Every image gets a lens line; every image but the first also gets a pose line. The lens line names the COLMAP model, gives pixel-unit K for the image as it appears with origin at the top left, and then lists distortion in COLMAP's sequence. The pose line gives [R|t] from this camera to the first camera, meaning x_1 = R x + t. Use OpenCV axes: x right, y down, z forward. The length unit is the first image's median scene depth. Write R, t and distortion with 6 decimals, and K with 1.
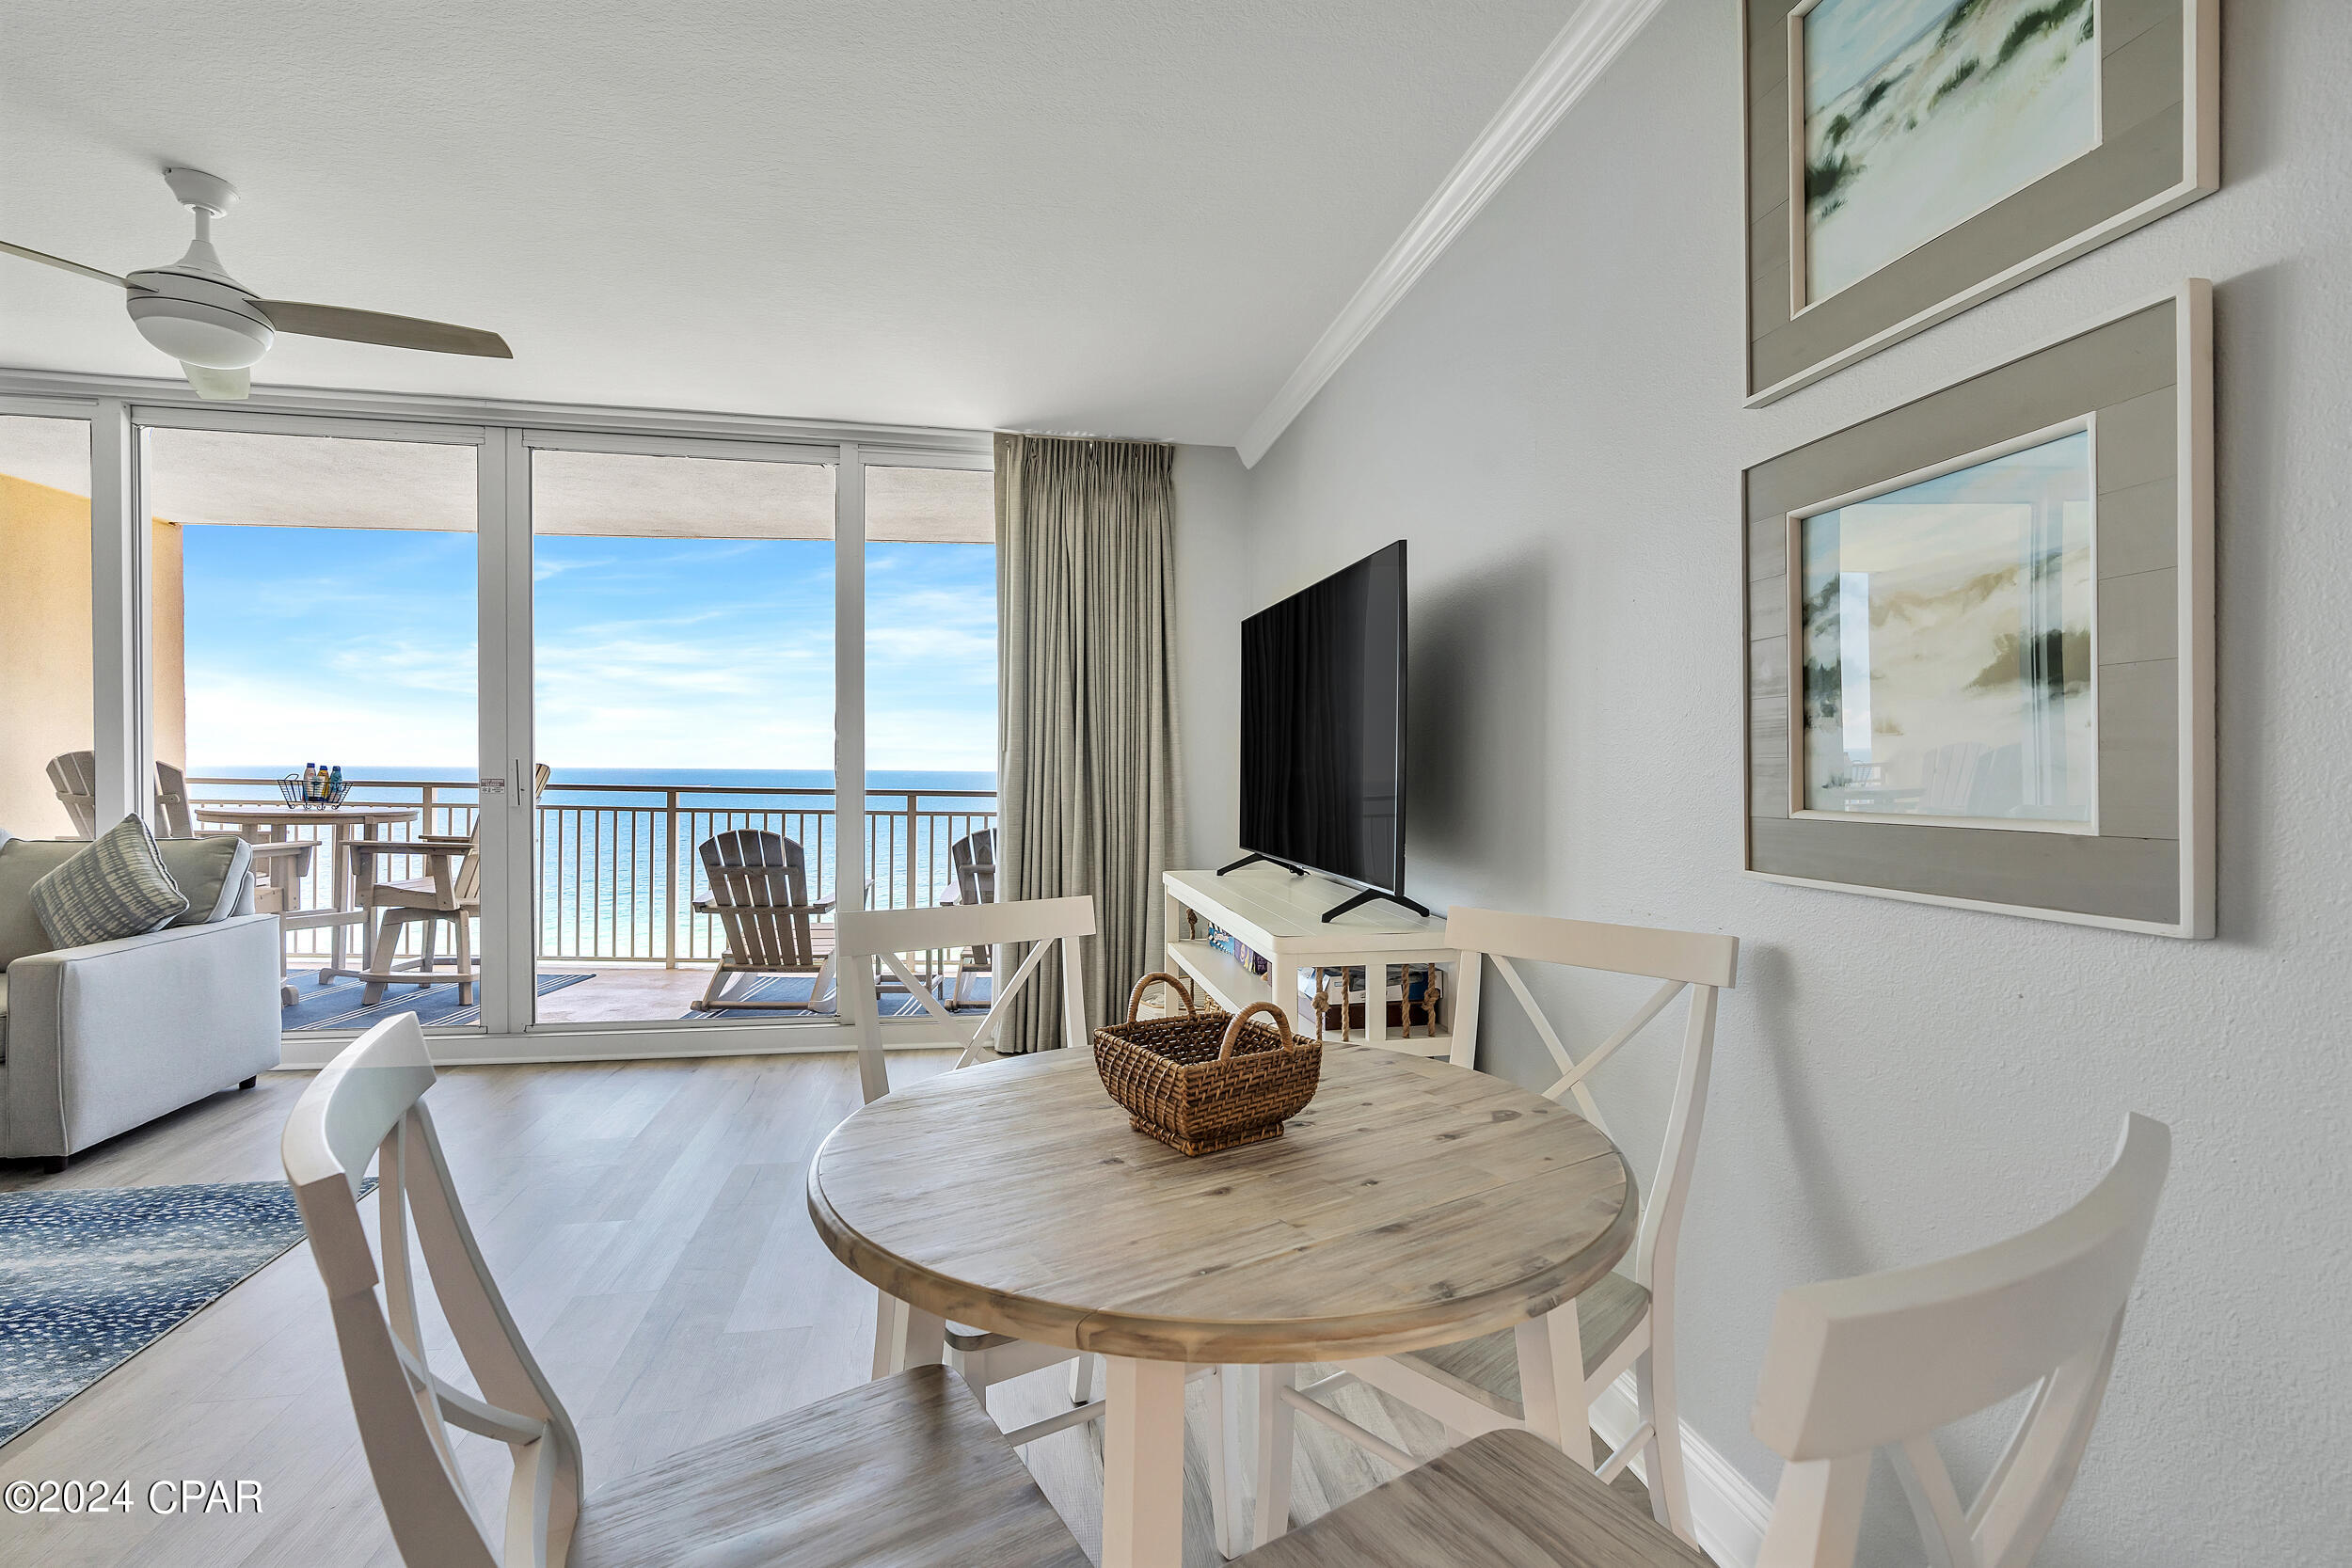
lens RADIAL K [[1116.9, 0, 1181.6], [0, 1116.9, 753.7], [0, 0, 1]] dist [0.000647, 0.000768]
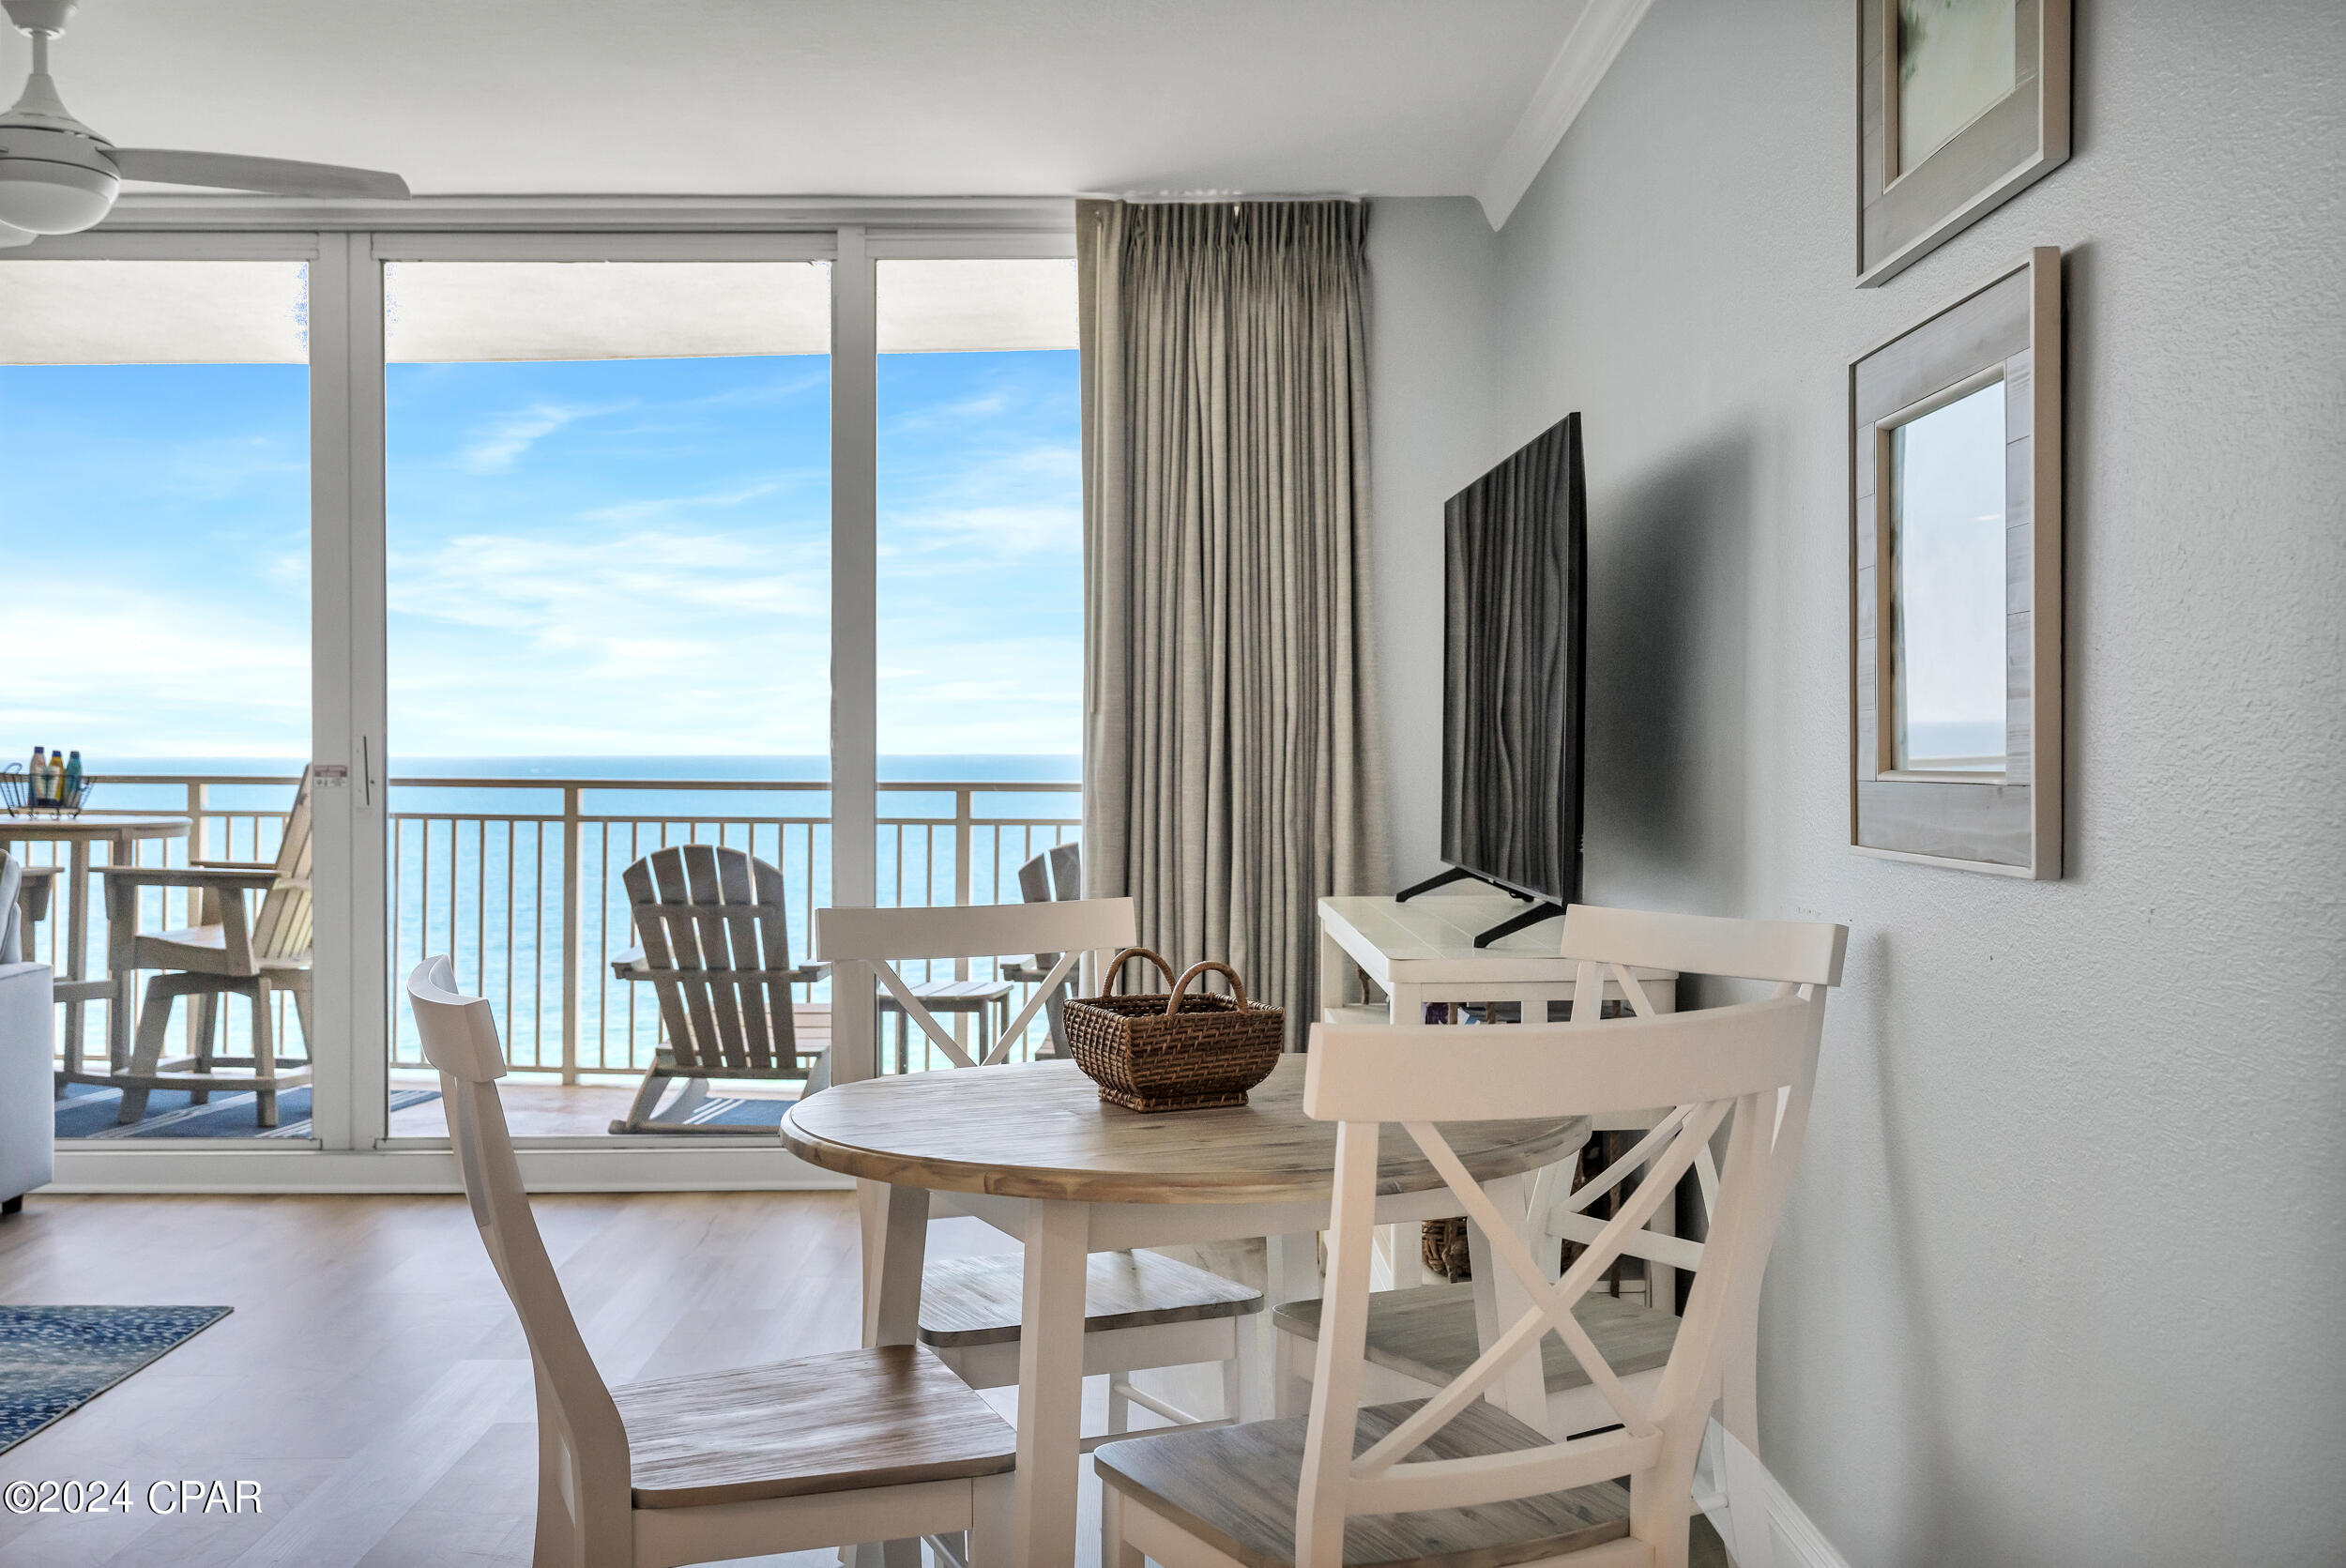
lens RADIAL K [[2432.1, 0, 1228.0], [0, 2432.1, 685.1], [0, 0, 1]] dist [0.063275, -0.041807]
pose [[0.988956, -0.014723, -0.147474, 0.108746], [0.012911, 0.999829, -0.013237, 0.000722], [0.147644, 0.011187, 0.988977, -0.307986]]
